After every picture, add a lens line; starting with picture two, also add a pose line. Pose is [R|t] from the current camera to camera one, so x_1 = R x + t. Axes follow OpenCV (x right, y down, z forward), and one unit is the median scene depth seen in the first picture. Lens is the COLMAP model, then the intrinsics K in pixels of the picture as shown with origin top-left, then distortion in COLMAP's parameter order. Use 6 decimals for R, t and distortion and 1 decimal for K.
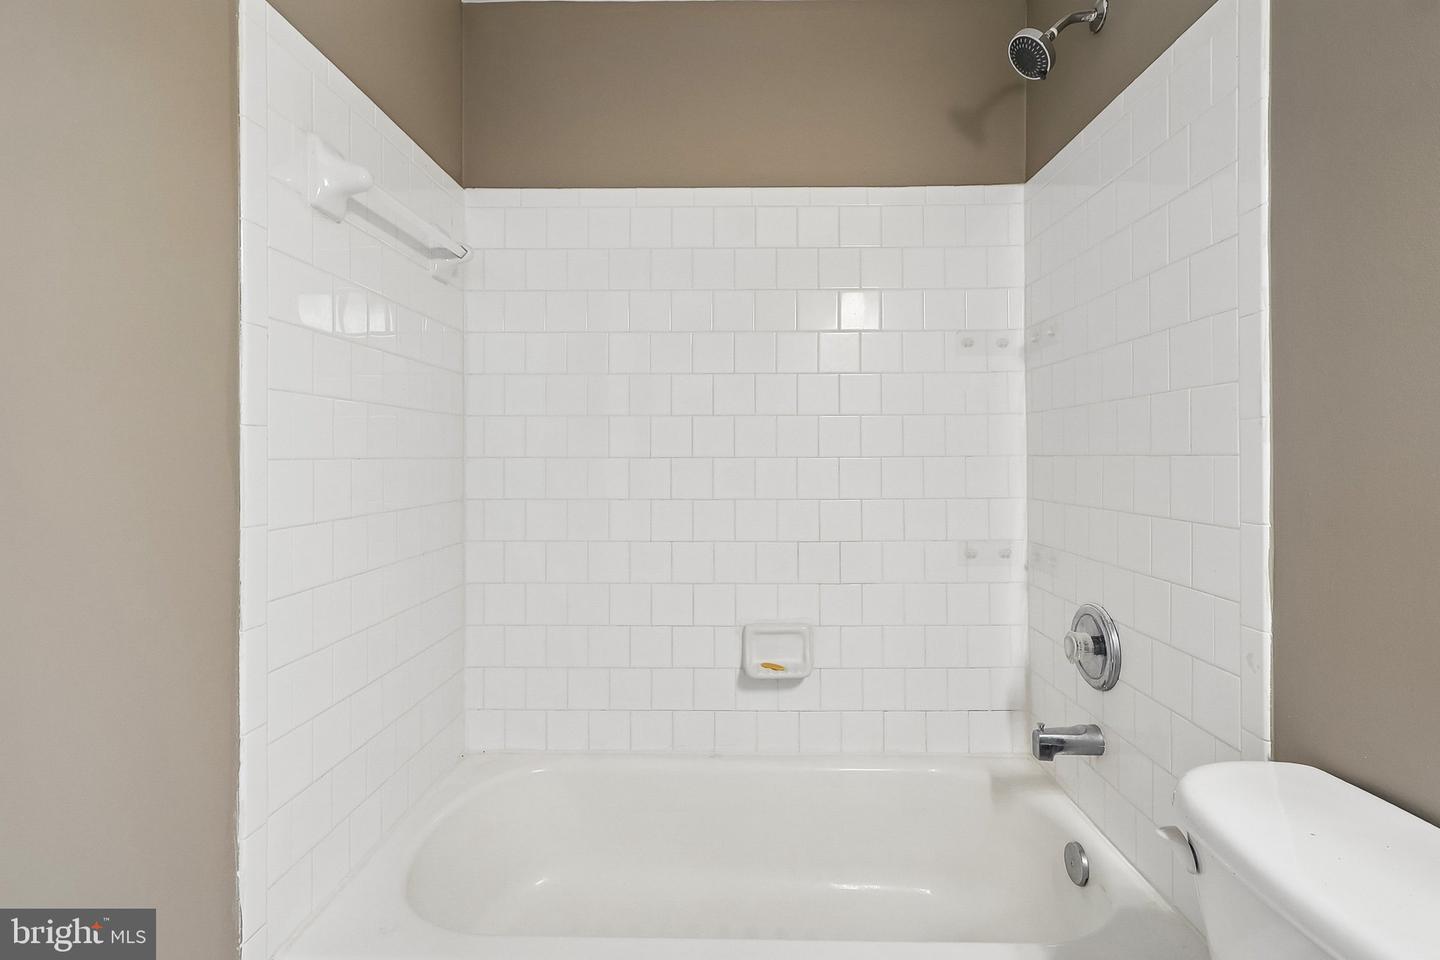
lens RADIAL K [[681.7, 0, 723.9], [0, 681.7, 449.2], [0, 0, 1]] dist [0.008120, -0.000168]
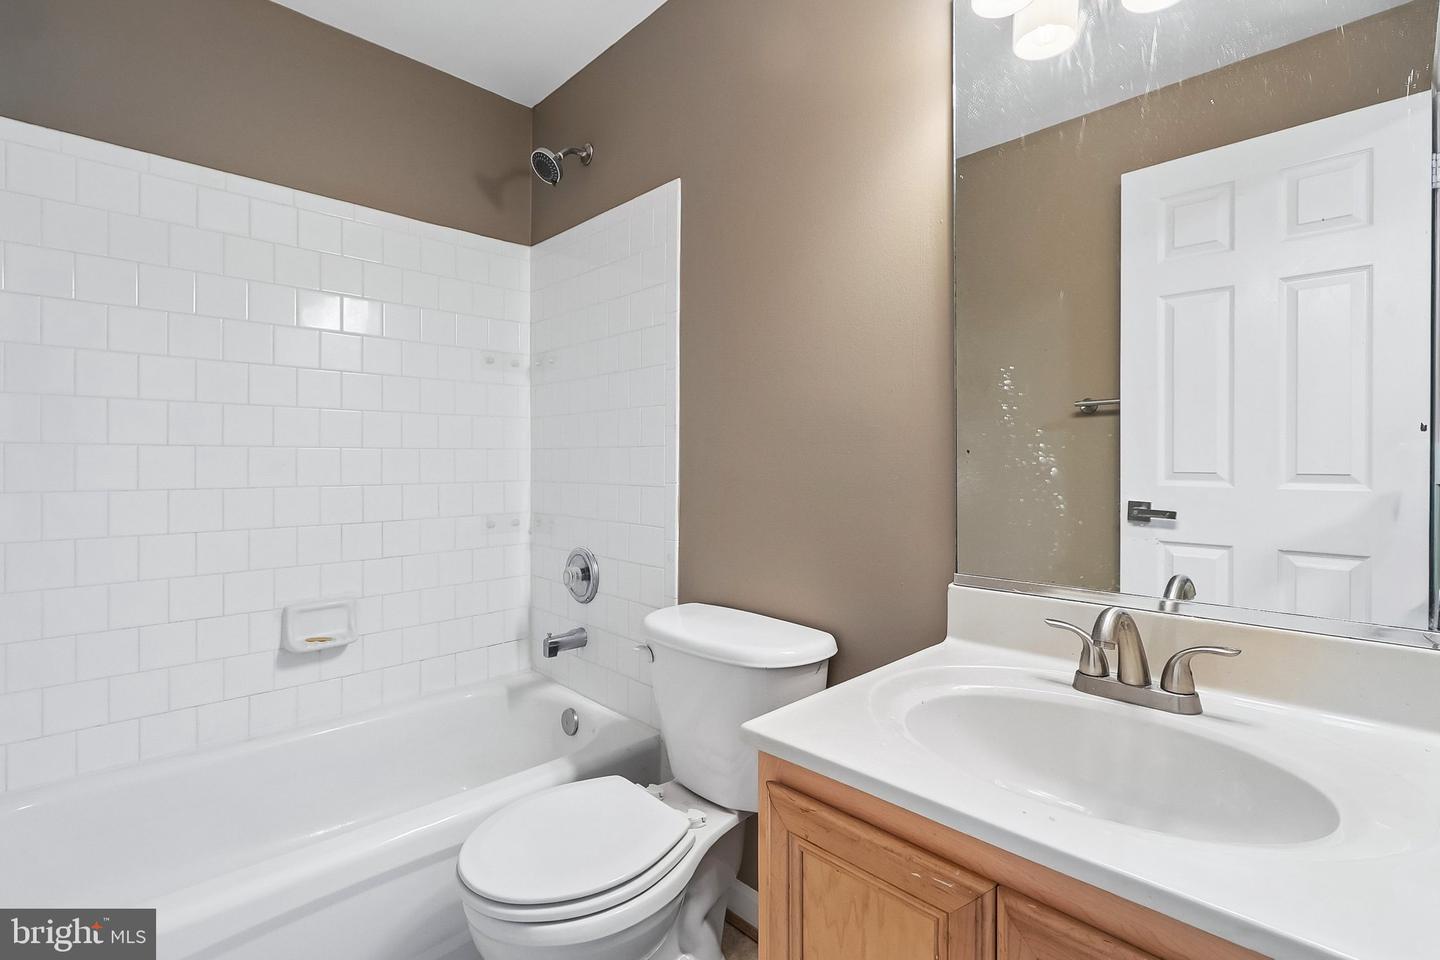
lens RADIAL K [[680.5, 0, 725.5], [0, 680.5, 468.3], [0, 0, 1]] dist [0.001677, -0.000254]
pose [[0.706079, -0.006621, 0.708102, -0.240517], [-0.010313, 0.999754, 0.019631, 0.017131], [-0.708058, -0.021163, 0.705837, -0.225266]]
